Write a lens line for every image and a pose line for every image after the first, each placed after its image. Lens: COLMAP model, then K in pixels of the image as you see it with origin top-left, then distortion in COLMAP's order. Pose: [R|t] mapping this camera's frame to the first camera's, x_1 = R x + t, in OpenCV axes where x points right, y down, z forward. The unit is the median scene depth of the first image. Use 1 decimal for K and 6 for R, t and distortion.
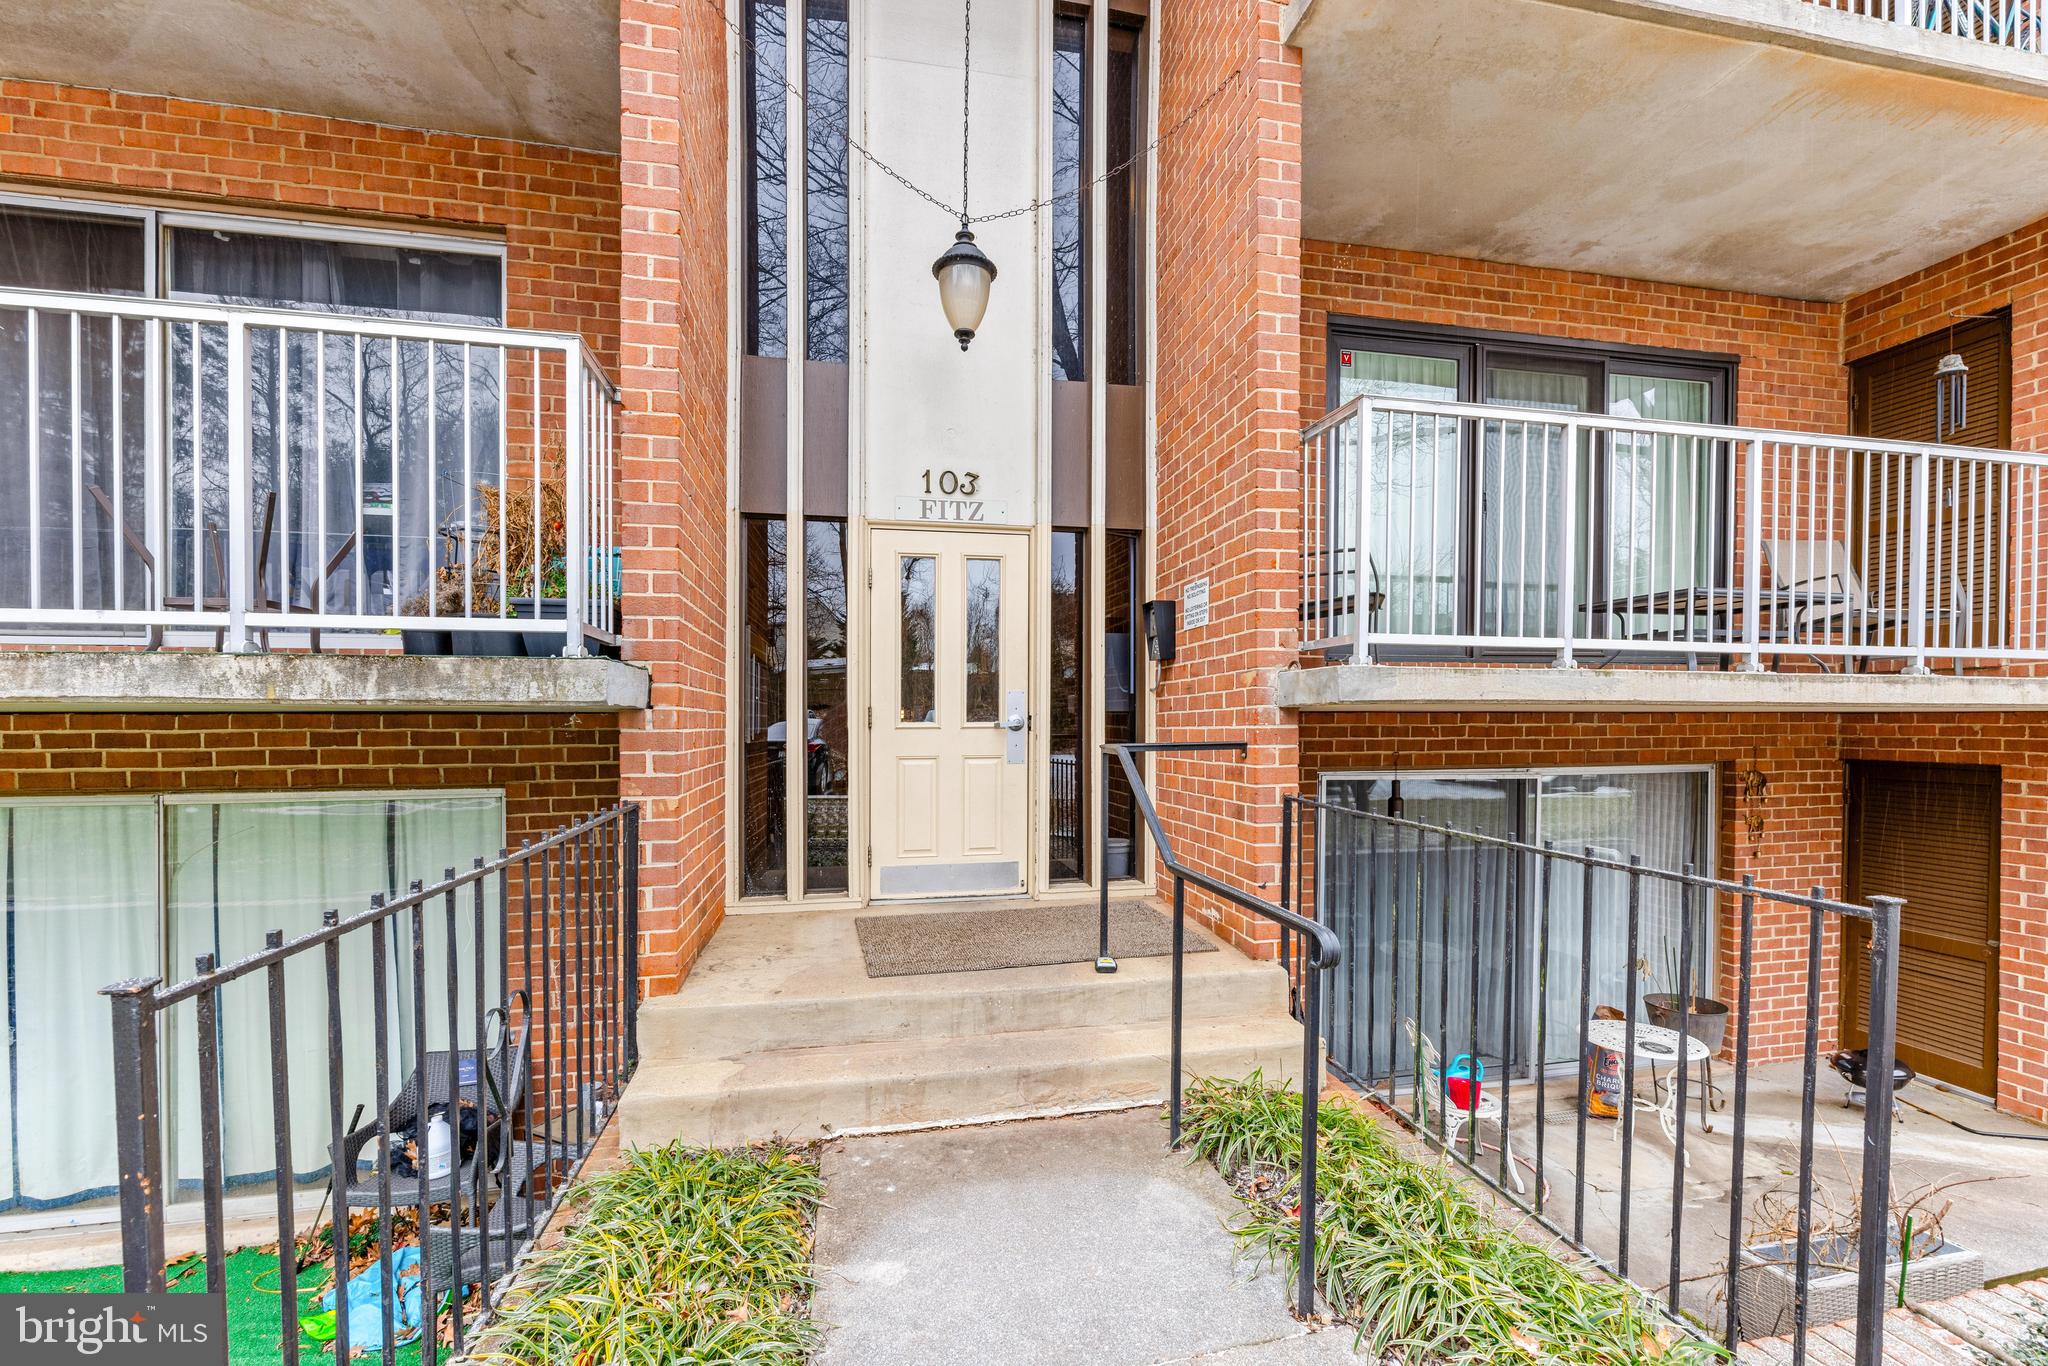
lens RADIAL K [[825.0, 0, 1031.7], [0, 825.0, 694.7], [0, 0, 1]] dist [-0.001337, -0.000738]
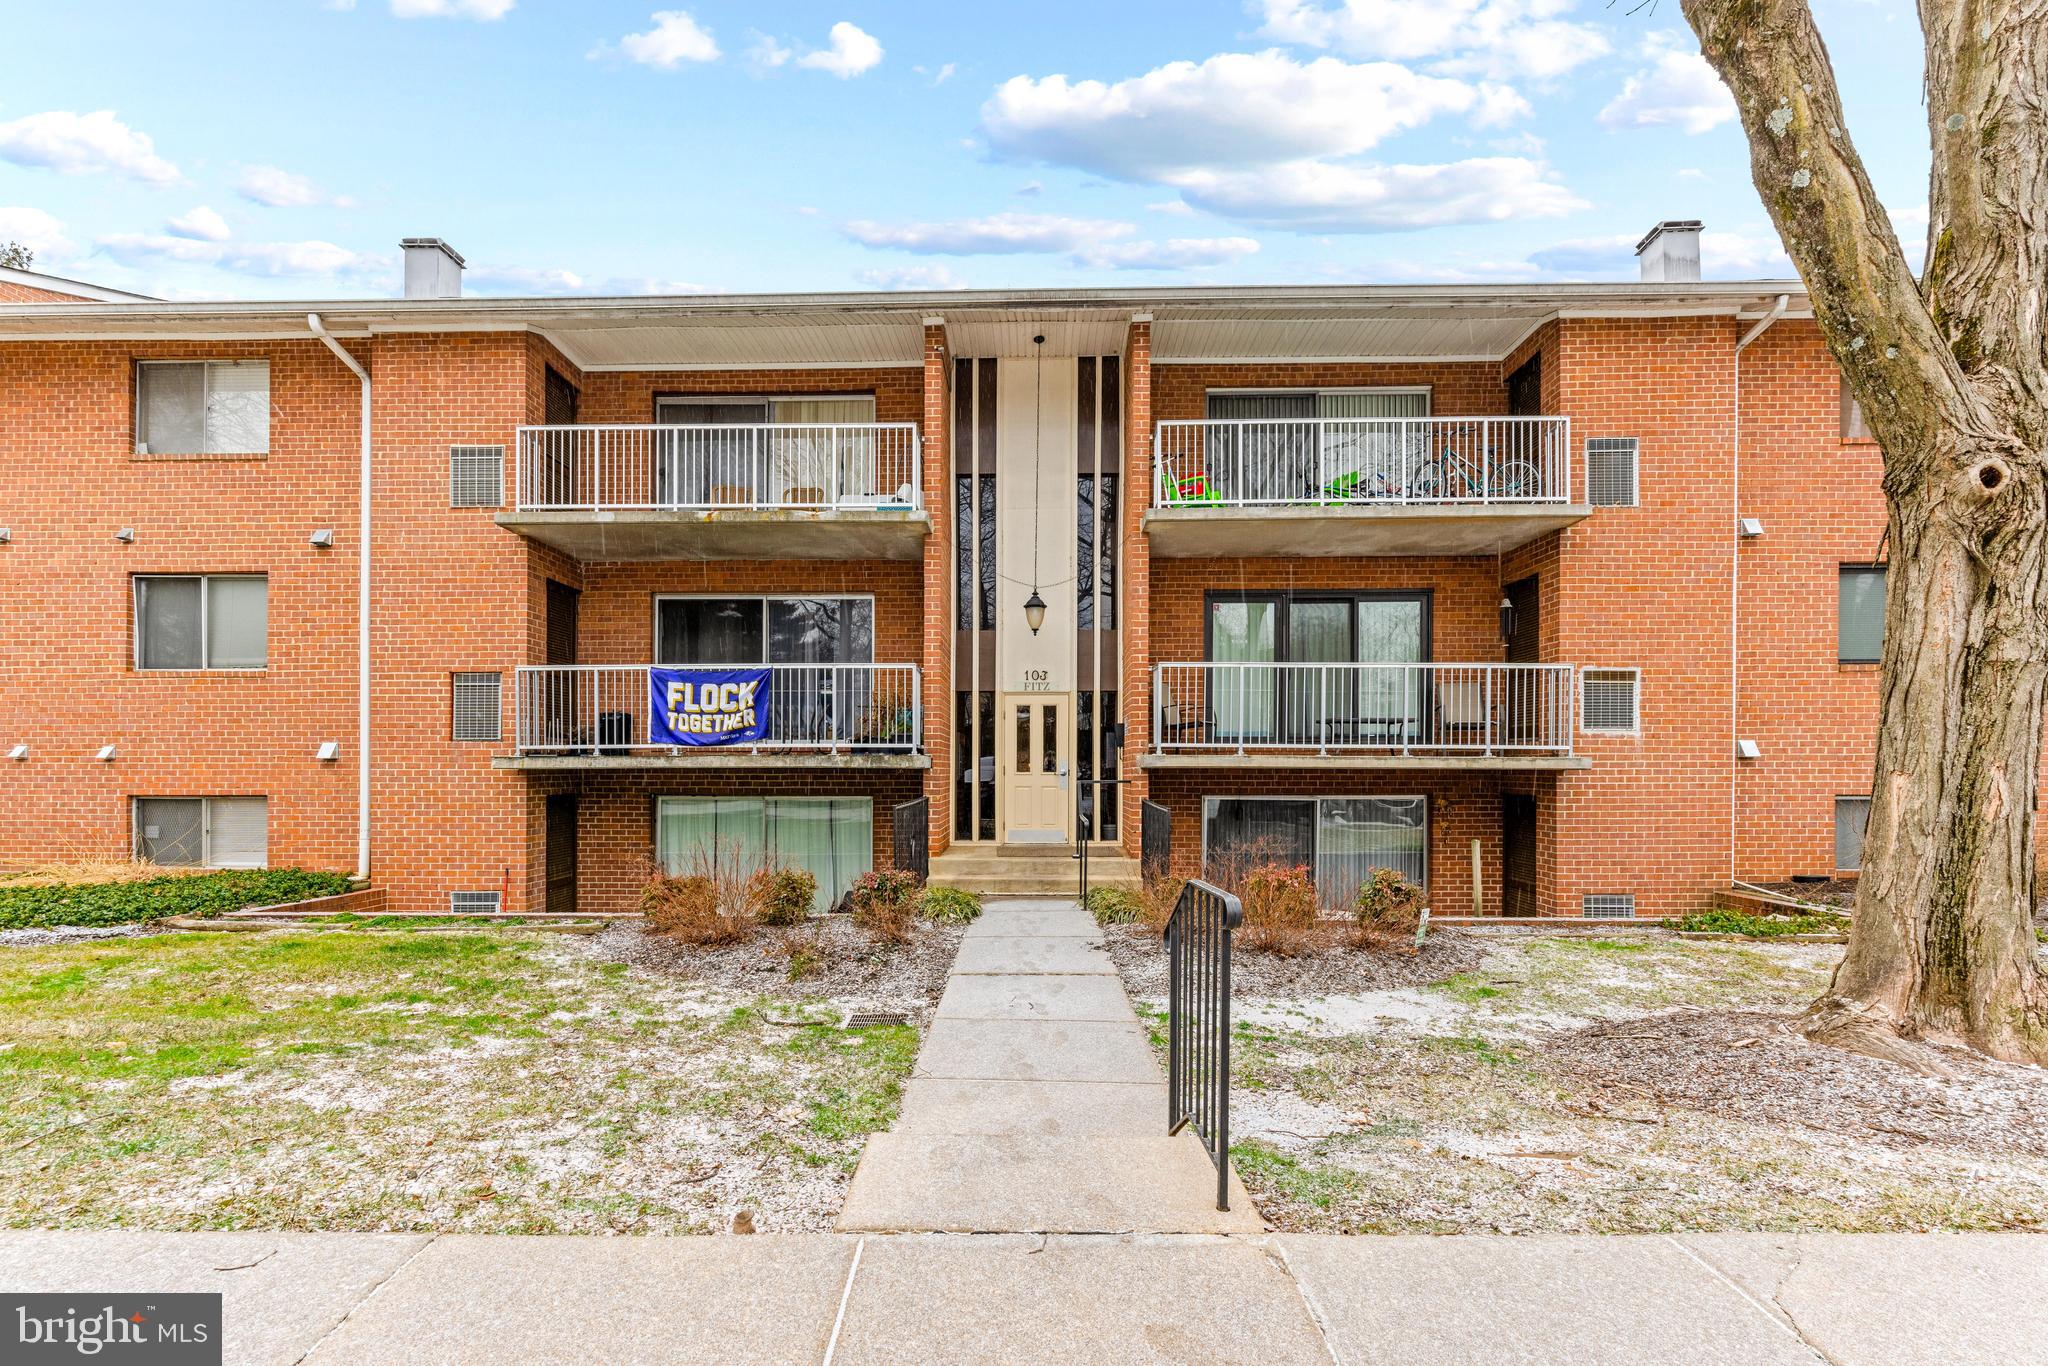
lens RADIAL K [[825.0, 0, 1028.8], [0, 825.0, 686.8], [0, 0, 1]] dist [-0.001337, -0.000738]
pose [[0.973515, -0.019772, -0.227767, 0.518854], [0.003443, 0.997408, -0.071868, -0.054135], [0.228598, 0.069180, 0.971060, -1.651144]]
